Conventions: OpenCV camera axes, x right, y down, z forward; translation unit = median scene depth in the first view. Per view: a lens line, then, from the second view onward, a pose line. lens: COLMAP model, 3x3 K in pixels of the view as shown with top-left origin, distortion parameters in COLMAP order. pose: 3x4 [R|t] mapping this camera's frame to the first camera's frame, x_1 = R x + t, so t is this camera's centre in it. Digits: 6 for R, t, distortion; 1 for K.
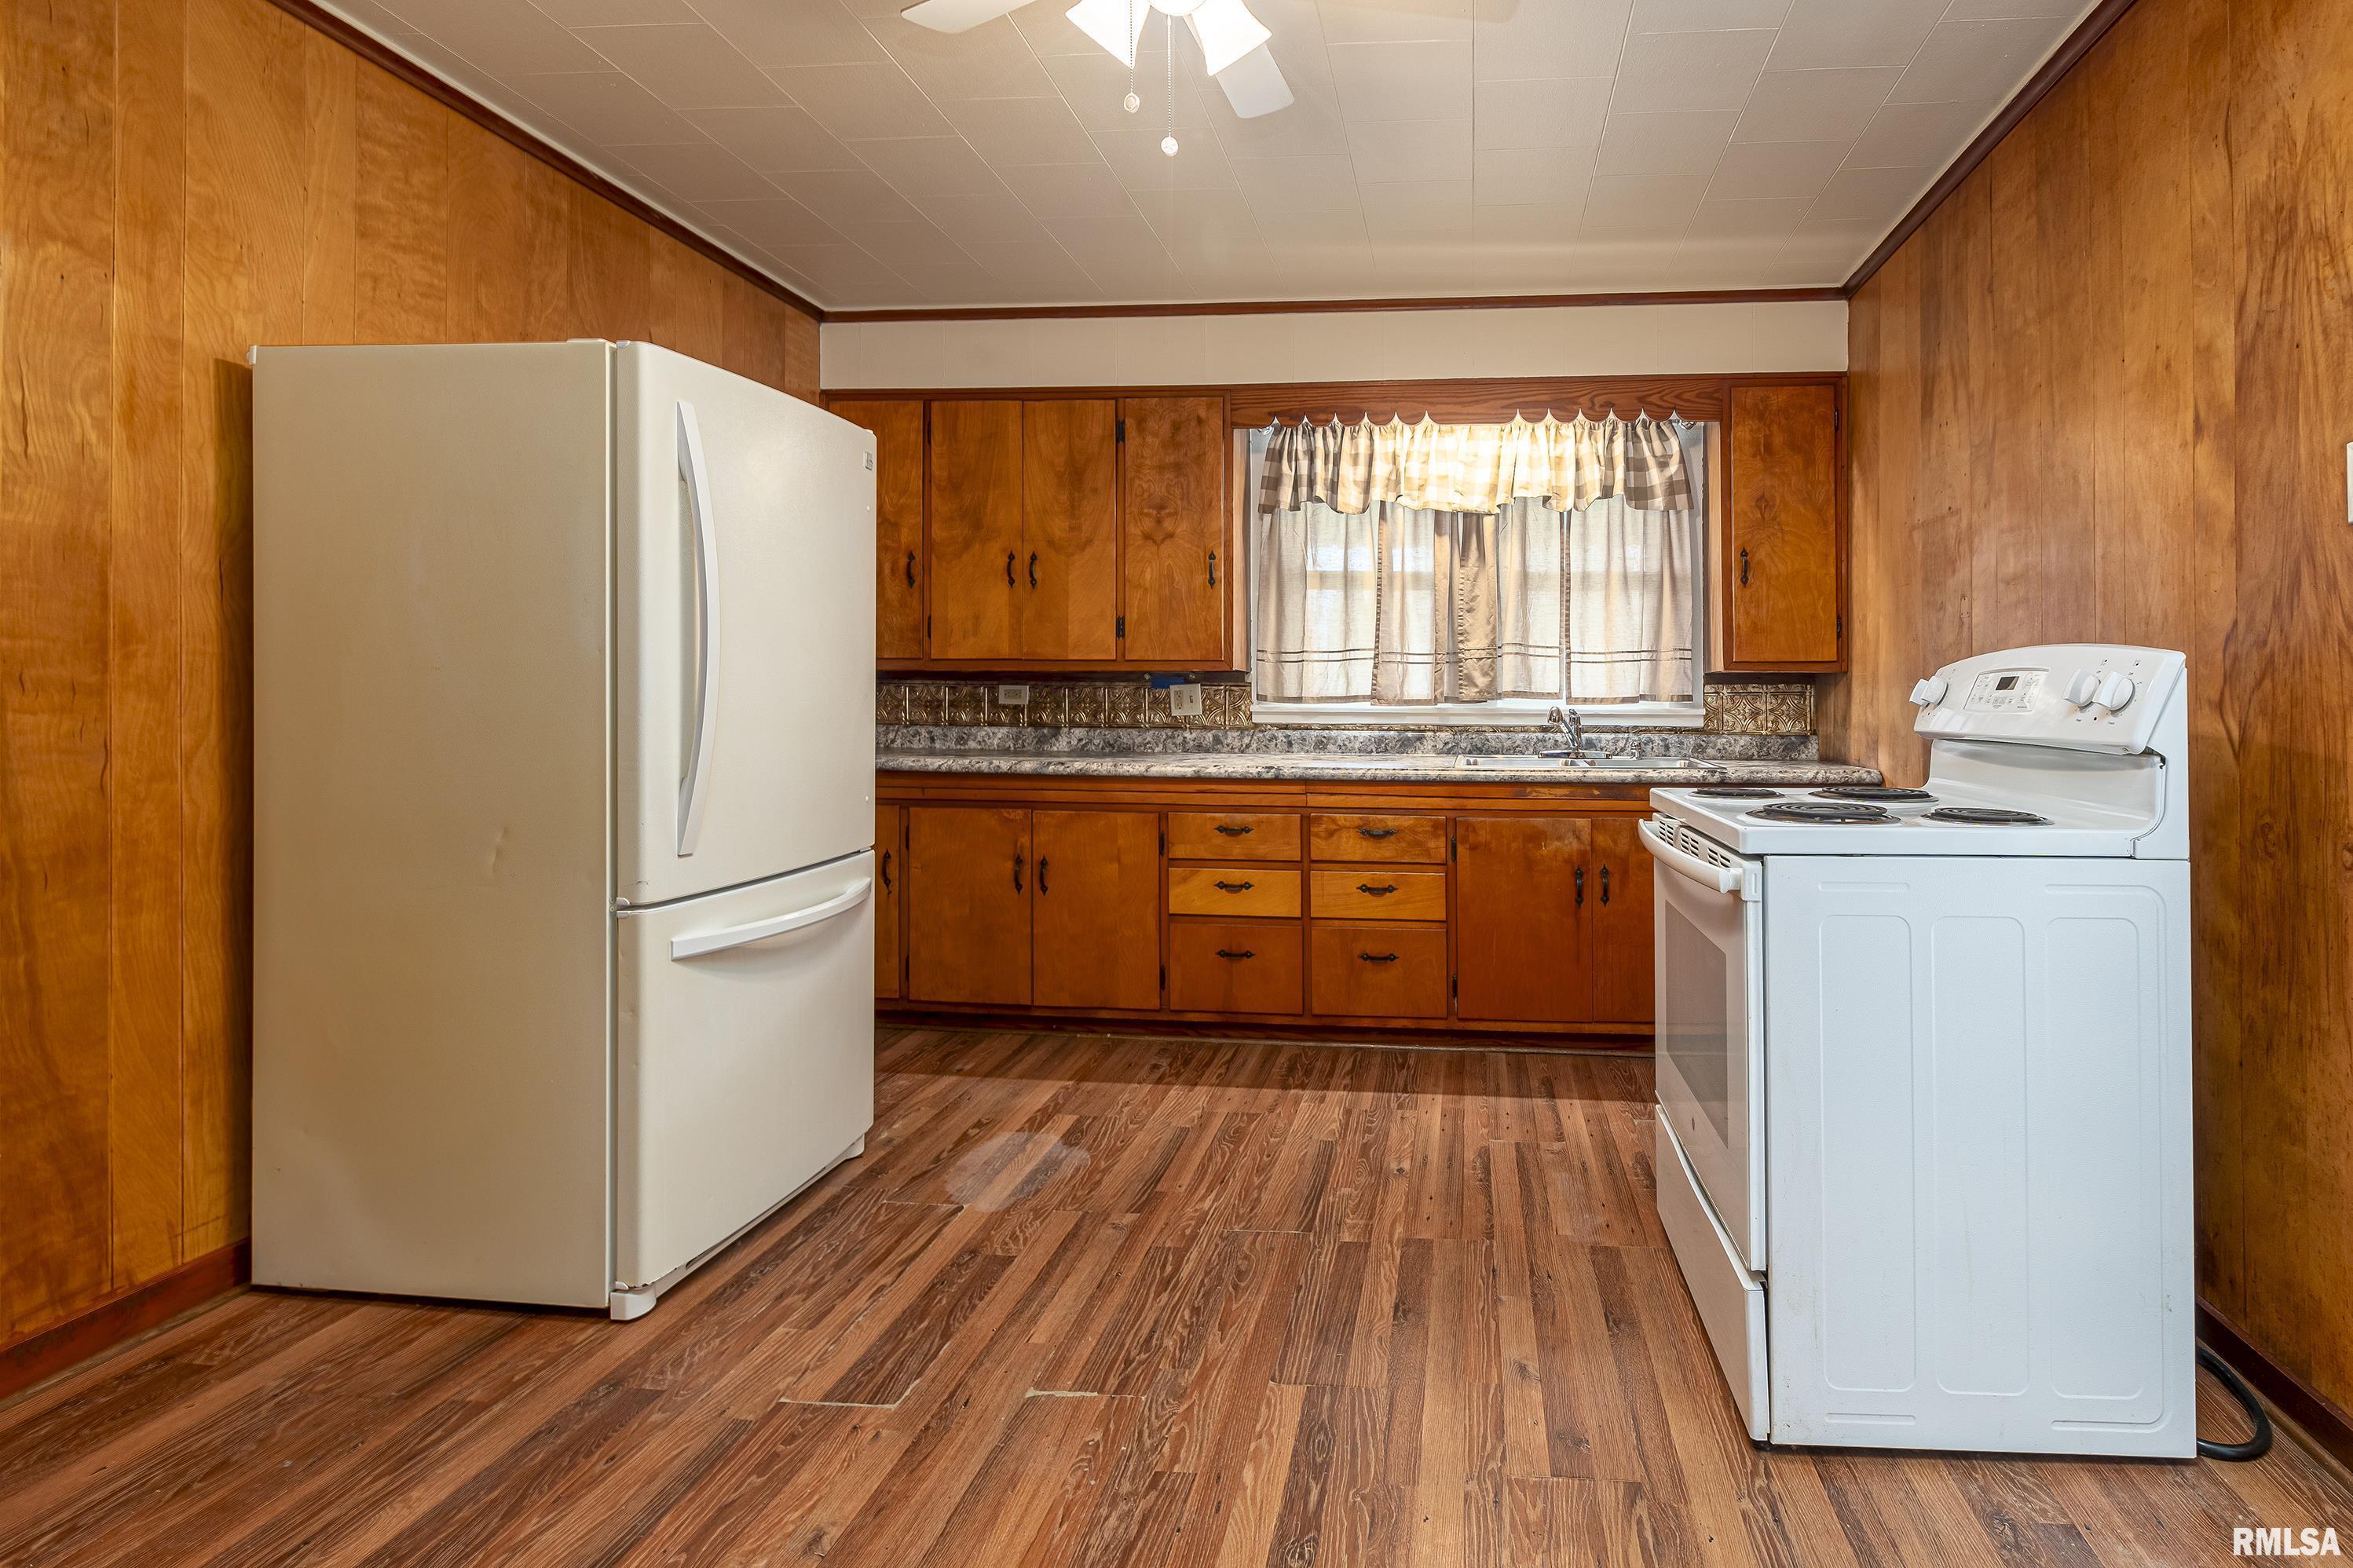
lens RADIAL K [[1128.9, 0, 1369.3], [0, 1128.9, 699.5], [0, 0, 1]] dist [0.000148, 0.000474]
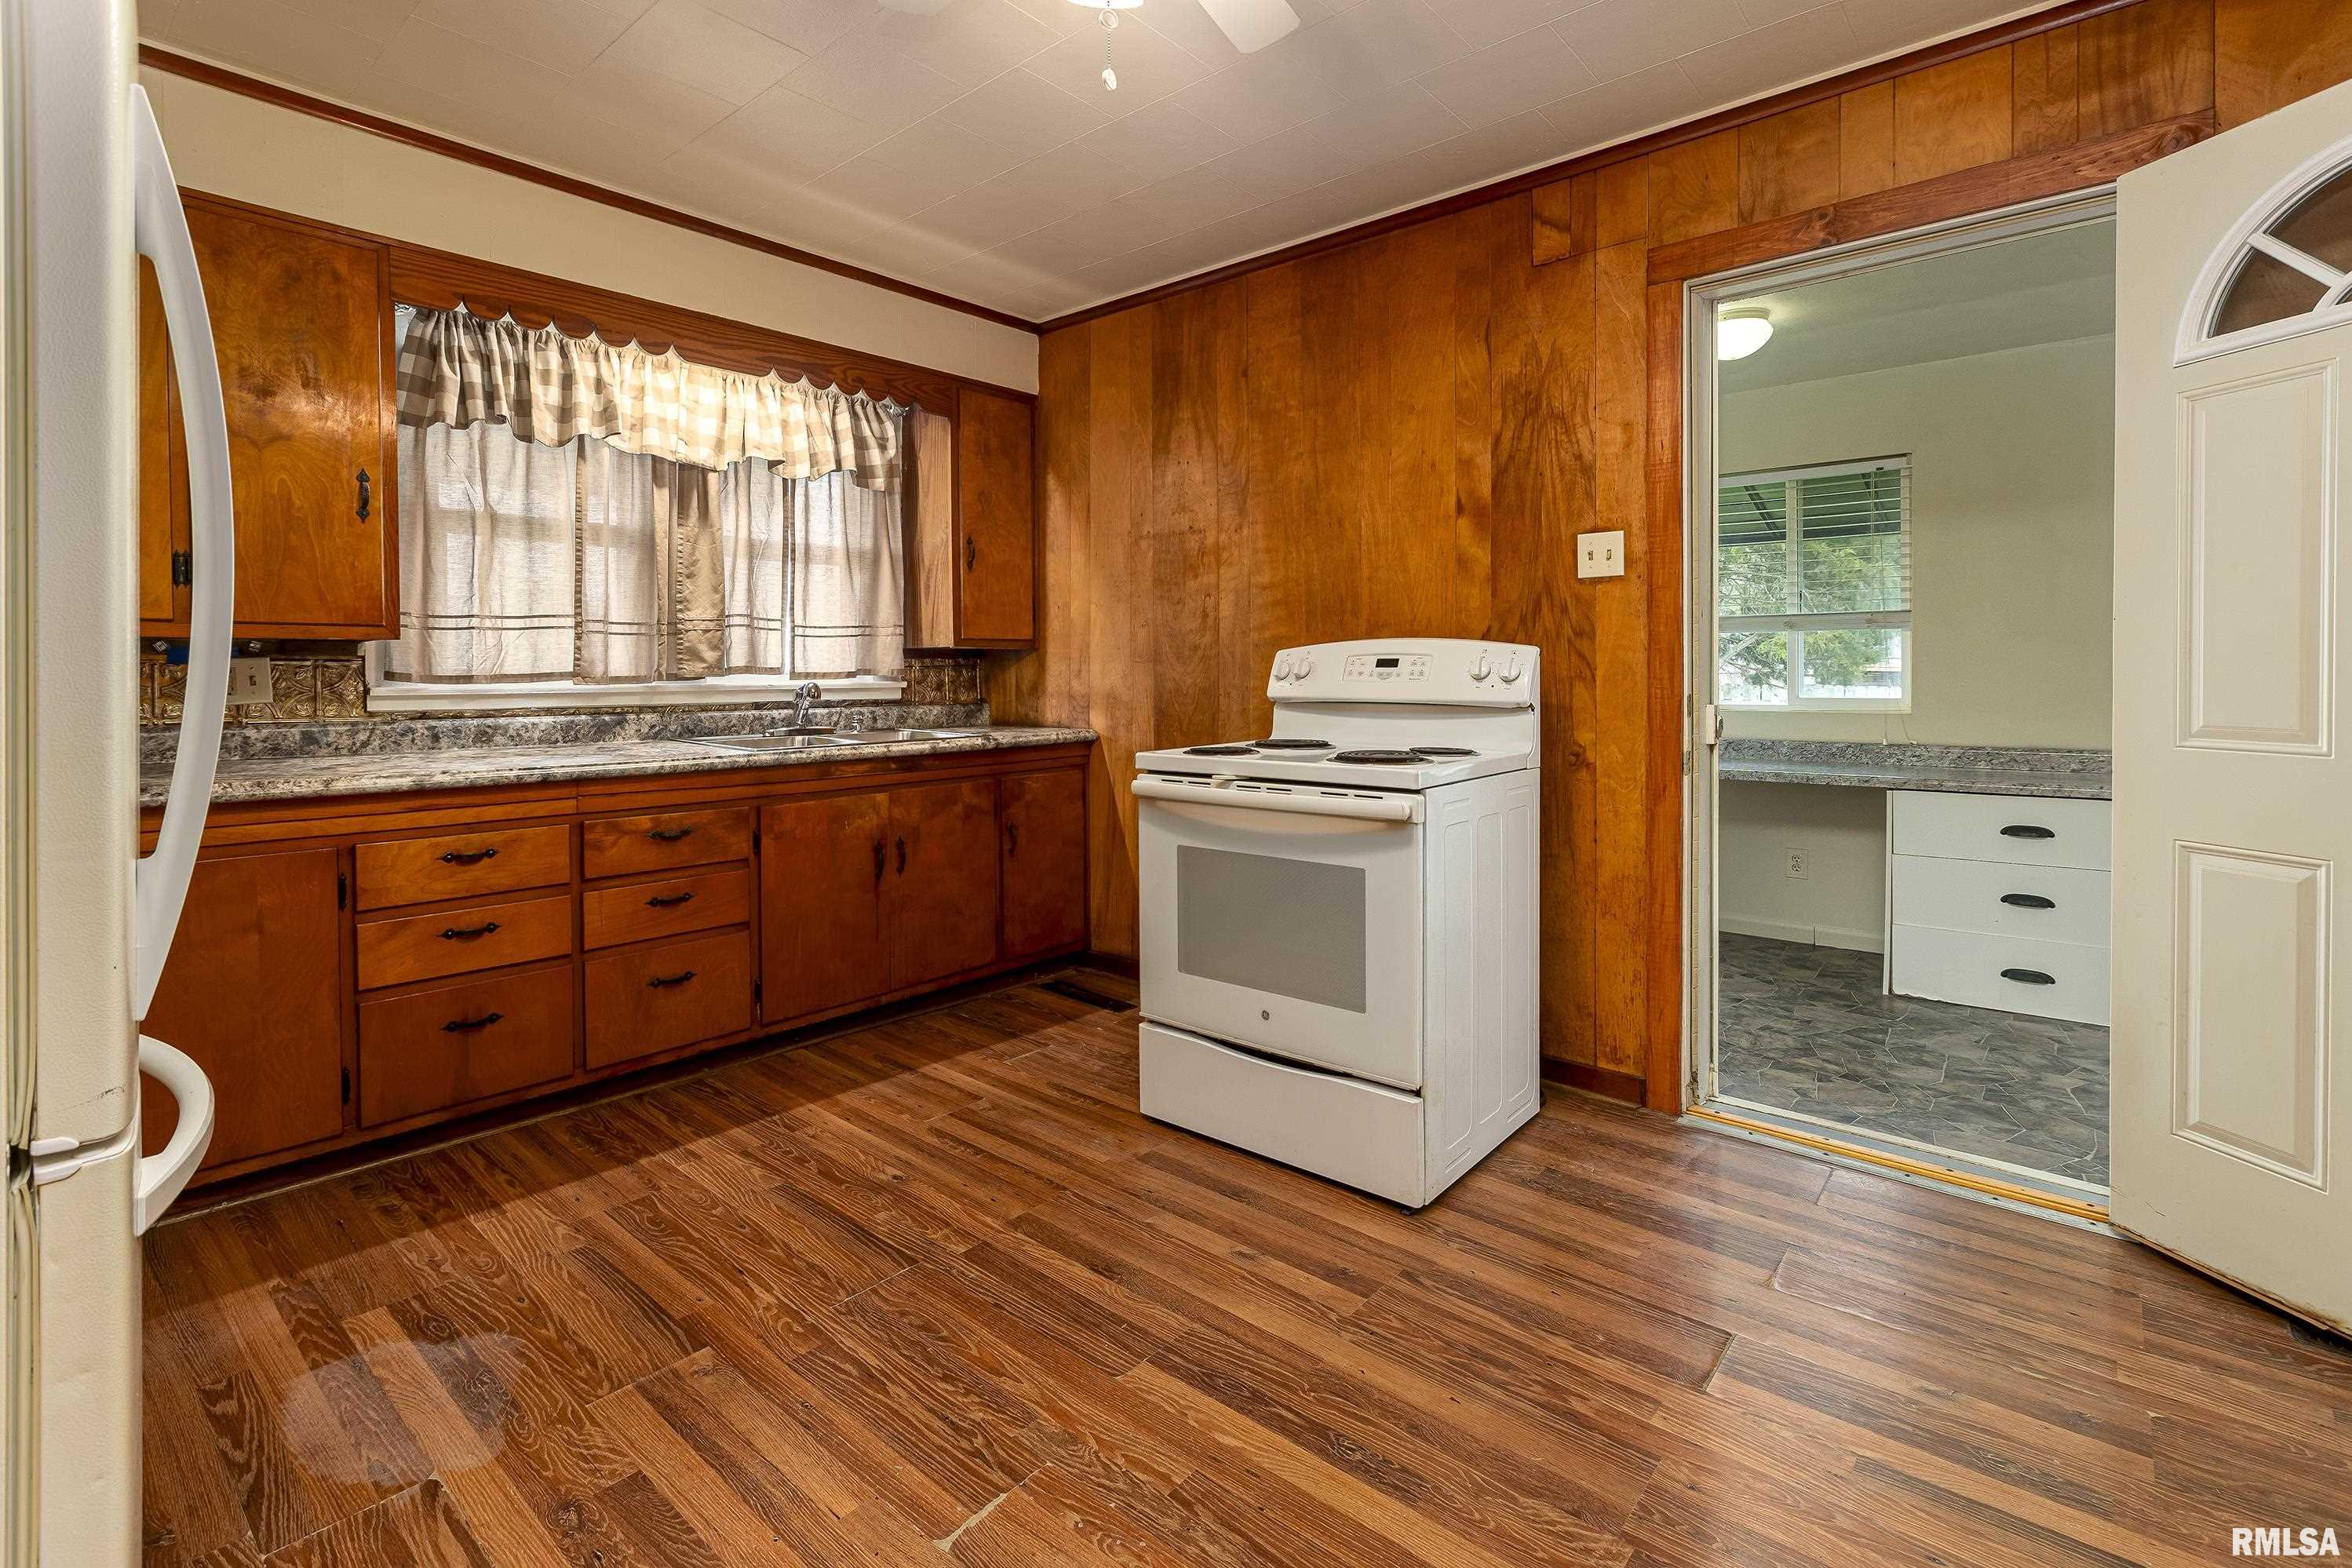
lens RADIAL K [[1080.5, 0, 1174.6], [0, 1080.5, 685.1], [0, 0, 1]] dist [-0.004145, 0.000414]
pose [[0.593736, -0.019594, 0.804421, -0.428195], [0.005221, 0.999776, 0.020499, -0.009414], [-0.804643, -0.007972, 0.593706, 0.217163]]
